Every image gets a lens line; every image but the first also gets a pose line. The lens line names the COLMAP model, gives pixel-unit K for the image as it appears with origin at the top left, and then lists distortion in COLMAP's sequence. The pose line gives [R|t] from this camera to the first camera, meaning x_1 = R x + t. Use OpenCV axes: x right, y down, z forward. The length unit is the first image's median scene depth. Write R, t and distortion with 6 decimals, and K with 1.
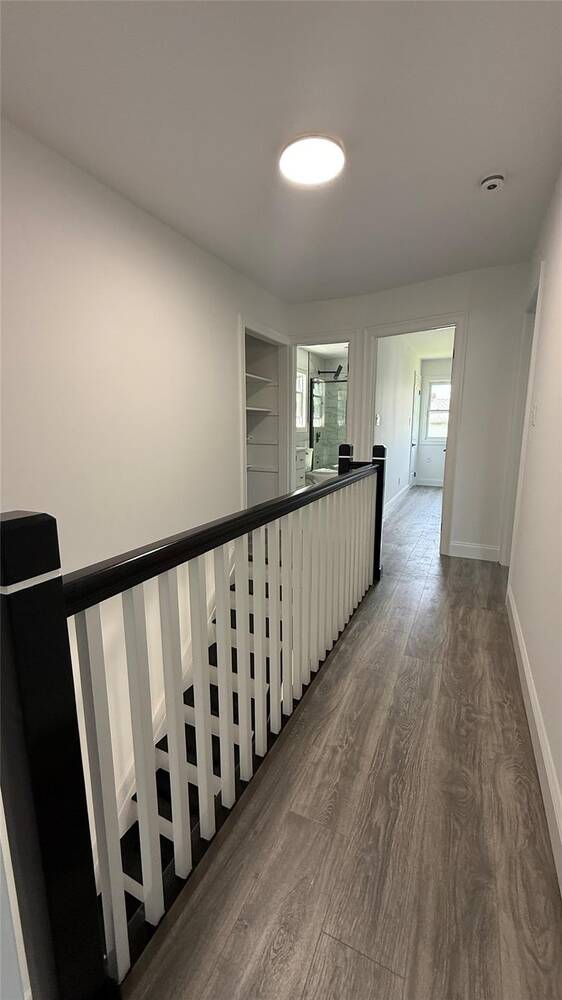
lens RADIAL K [[399.4, 0, 283.8], [0, 399.4, 498.5], [0, 0, 1]] dist [-0.000620, -0.000129]
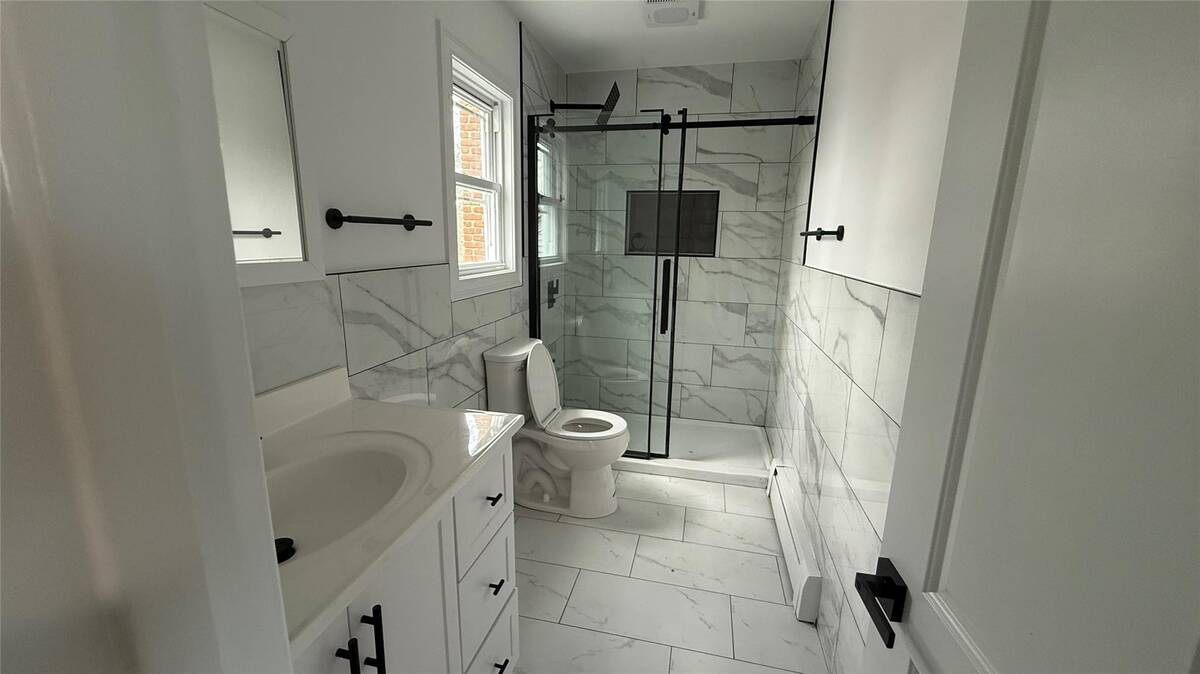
lens RADIAL K [[479.3, 0, 598.7], [0, 479.3, 340.5], [0, 0, 1]] dist [-0.000620, -0.000129]
pose [[0.979966, -0.023686, 0.197751, 0.040419], [0.016603, 0.999162, 0.037398, -0.128428], [-0.198471, -0.033366, 0.979539, 0.578702]]
